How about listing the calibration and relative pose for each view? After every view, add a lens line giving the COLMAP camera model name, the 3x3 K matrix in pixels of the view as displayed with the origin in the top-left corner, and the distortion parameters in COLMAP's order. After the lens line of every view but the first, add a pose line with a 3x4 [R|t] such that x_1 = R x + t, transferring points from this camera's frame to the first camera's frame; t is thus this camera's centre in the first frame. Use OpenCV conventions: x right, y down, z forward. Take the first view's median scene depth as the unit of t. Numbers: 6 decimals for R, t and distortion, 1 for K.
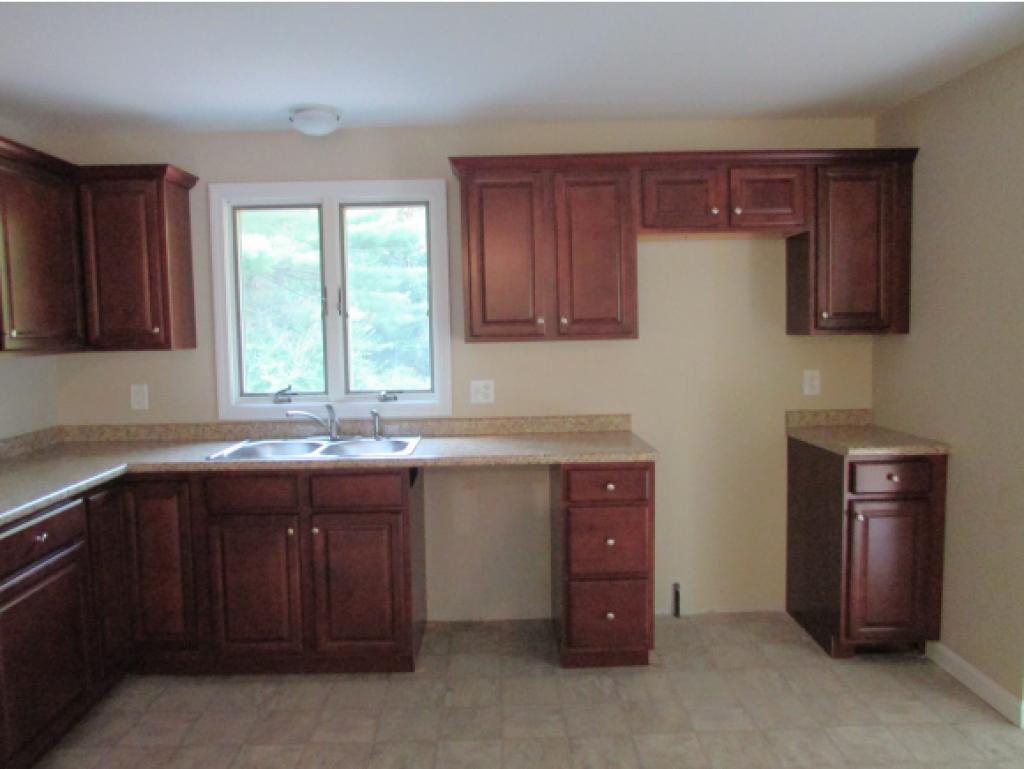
lens RADIAL K [[734.4, 0, 512.0], [0, 734.4, 384.5], [0, 0, 1]] dist [-0.041401, 0.003330]
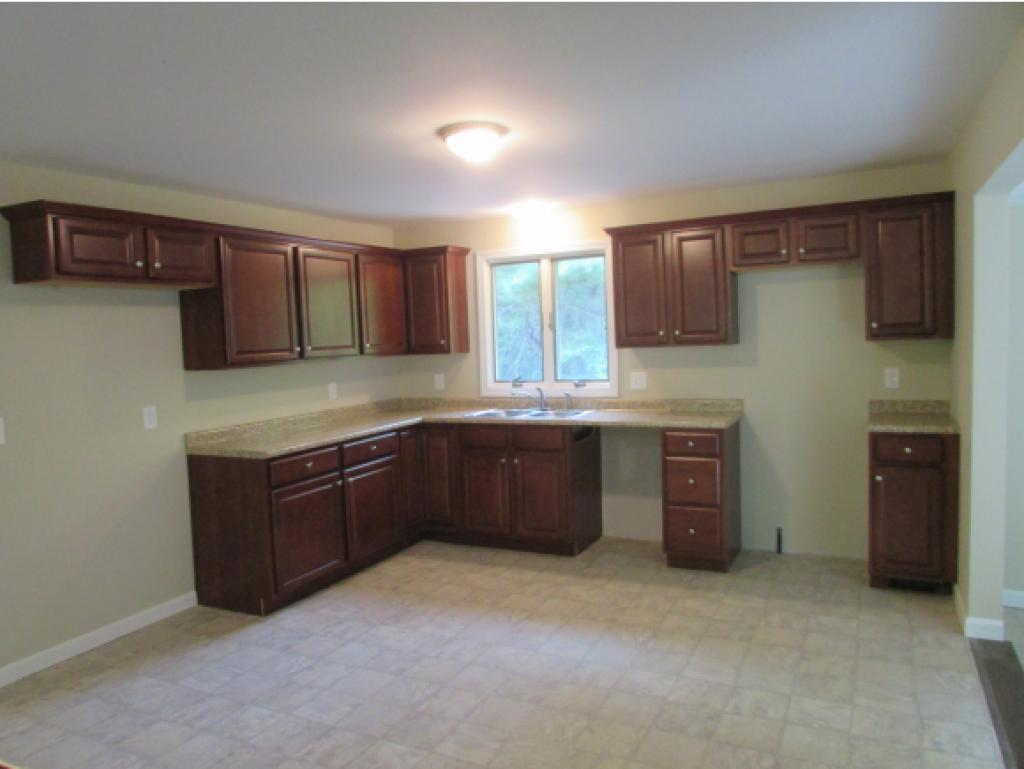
lens RADIAL K [[734.4, 0, 512.0], [0, 734.4, 384.5], [0, 0, 1]] dist [-0.041401, 0.003330]
pose [[0.883788, 0.016161, -0.467608, 0.444833], [-0.016579, 0.999857, 0.003223, 0.016354], [0.467593, 0.004904, 0.883930, -0.433668]]
